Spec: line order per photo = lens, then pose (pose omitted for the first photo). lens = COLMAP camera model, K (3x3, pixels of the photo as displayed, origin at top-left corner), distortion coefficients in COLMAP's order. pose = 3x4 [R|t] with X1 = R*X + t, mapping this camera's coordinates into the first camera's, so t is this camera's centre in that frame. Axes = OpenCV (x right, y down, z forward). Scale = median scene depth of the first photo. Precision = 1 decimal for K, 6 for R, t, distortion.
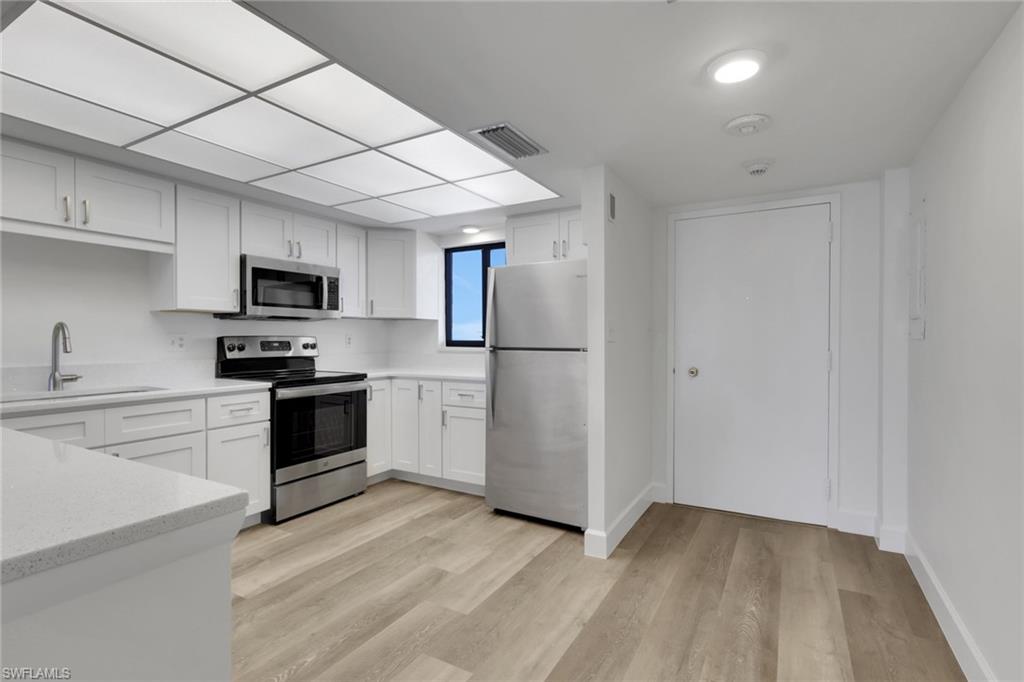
lens RADIAL K [[481.6, 0, 487.8], [0, 481.6, 339.8], [0, 0, 1]] dist [0.002187, 0.000336]
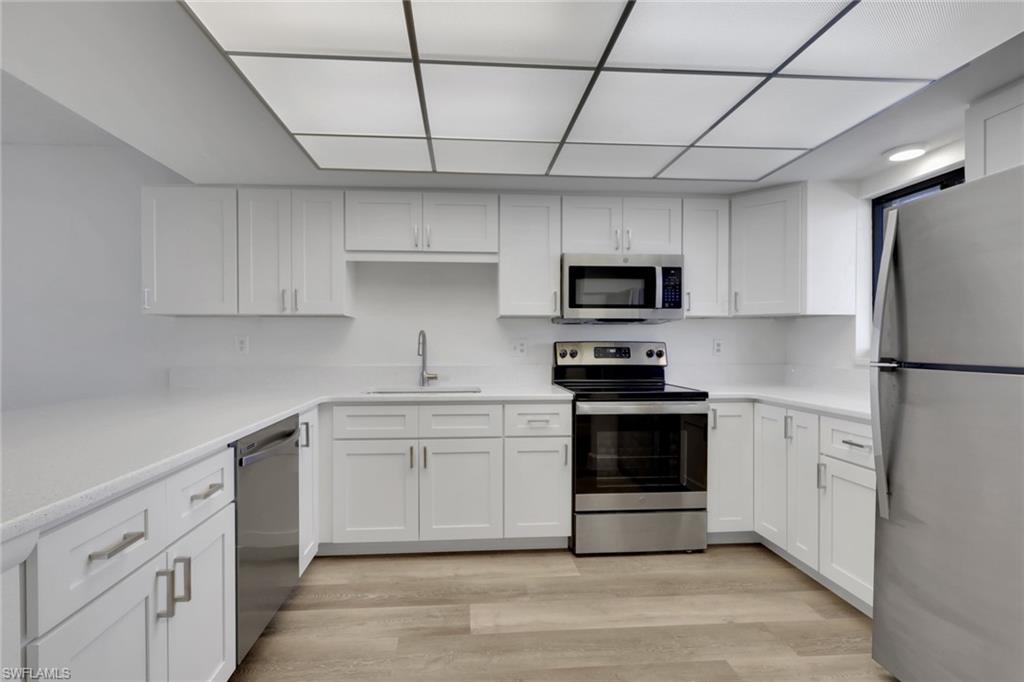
lens RADIAL K [[481.6, 0, 509.9], [0, 481.6, 348.1], [0, 0, 1]] dist [0.002187, 0.000336]
pose [[0.598553, 0.007905, -0.801044, 0.181269], [-0.004456, 0.999969, 0.006539, -0.000660], [0.801071, -0.000344, 0.598569, 0.364215]]
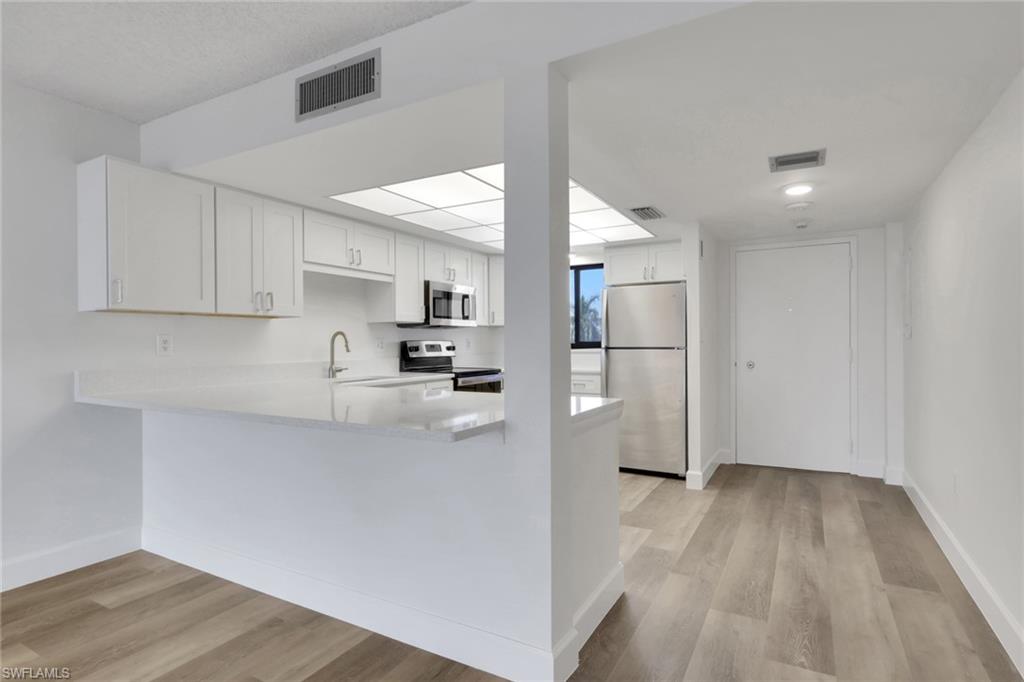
lens RADIAL K [[551.8, 0, 479.4], [0, 551.8, 344.3], [0, 0, 1]] dist [0.011353, -0.001893]
pose [[0.999575, -0.007651, 0.028126, -0.406999], [0.007740, 0.999965, -0.003067, 0.009299], [-0.028102, 0.003283, 0.999600, -0.569998]]
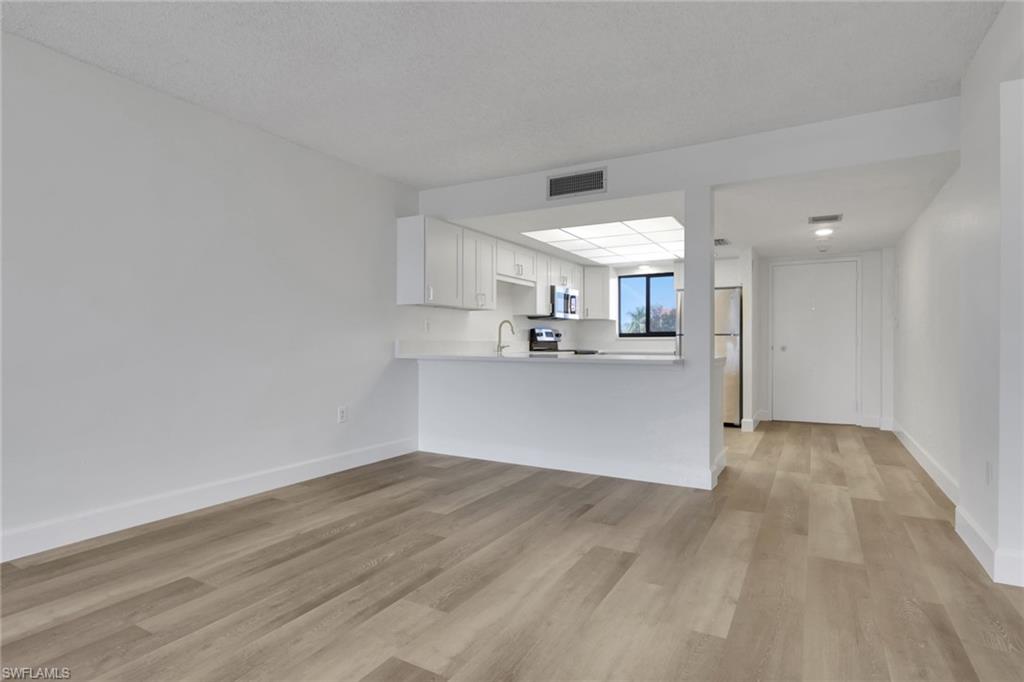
lens RADIAL K [[551.8, 0, 478.4], [0, 551.8, 342.2], [0, 0, 1]] dist [0.011353, -0.001893]
pose [[0.999820, 0.000449, 0.018955, -0.851127], [-0.000302, 0.999970, -0.007754, 0.065237], [-0.018958, 0.007746, 0.999790, -1.196940]]
